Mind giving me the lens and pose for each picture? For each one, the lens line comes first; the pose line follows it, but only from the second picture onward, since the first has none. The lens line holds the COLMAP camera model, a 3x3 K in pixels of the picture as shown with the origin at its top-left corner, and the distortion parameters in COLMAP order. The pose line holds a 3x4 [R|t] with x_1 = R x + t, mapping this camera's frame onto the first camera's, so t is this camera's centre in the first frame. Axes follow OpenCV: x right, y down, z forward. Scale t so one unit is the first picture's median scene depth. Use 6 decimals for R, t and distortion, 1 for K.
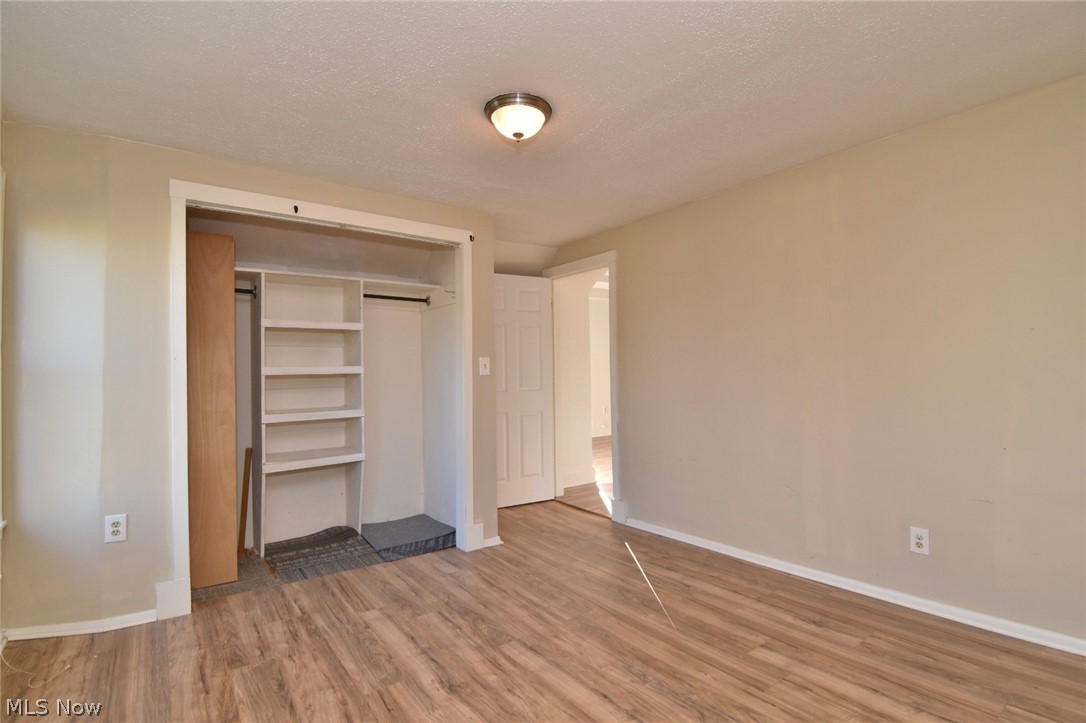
lens RADIAL K [[525.6, 0, 543.7], [0, 525.6, 364.7], [0, 0, 1]] dist [-0.003458, -0.001280]
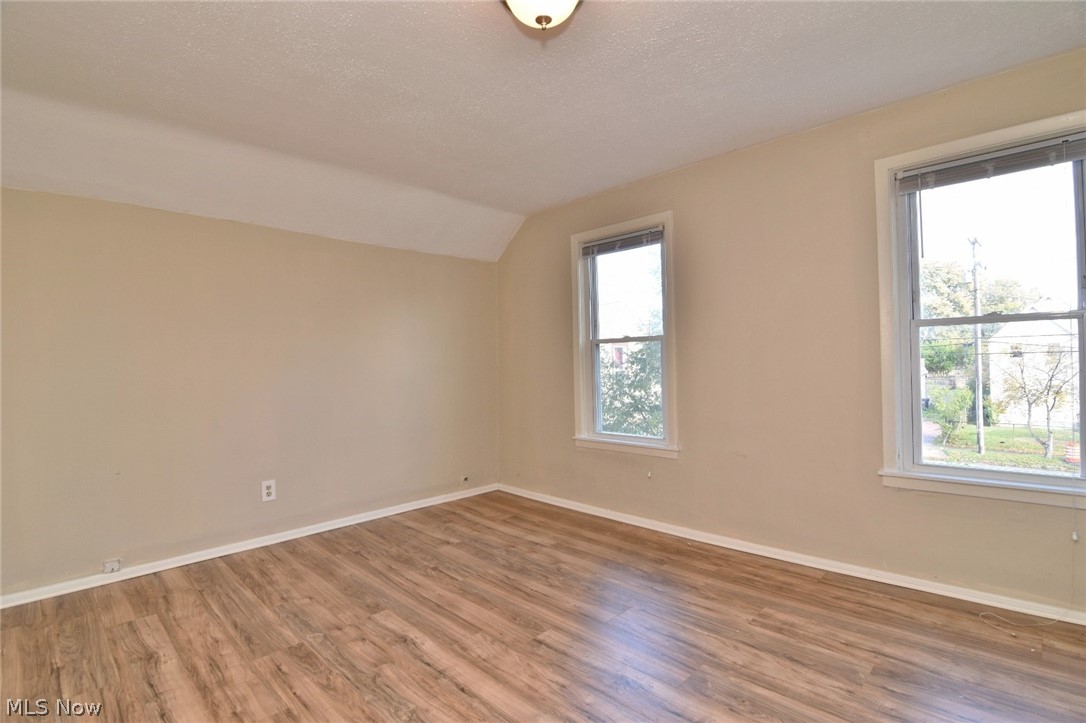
lens RADIAL K [[525.6, 0, 541.9], [0, 525.6, 360.9], [0, 0, 1]] dist [-0.003458, -0.001280]
pose [[-0.988046, 0.039800, -0.148931, 0.090885], [0.042048, 0.999044, -0.011973, 0.045727], [0.148312, -0.018092, -0.988775, 1.947156]]
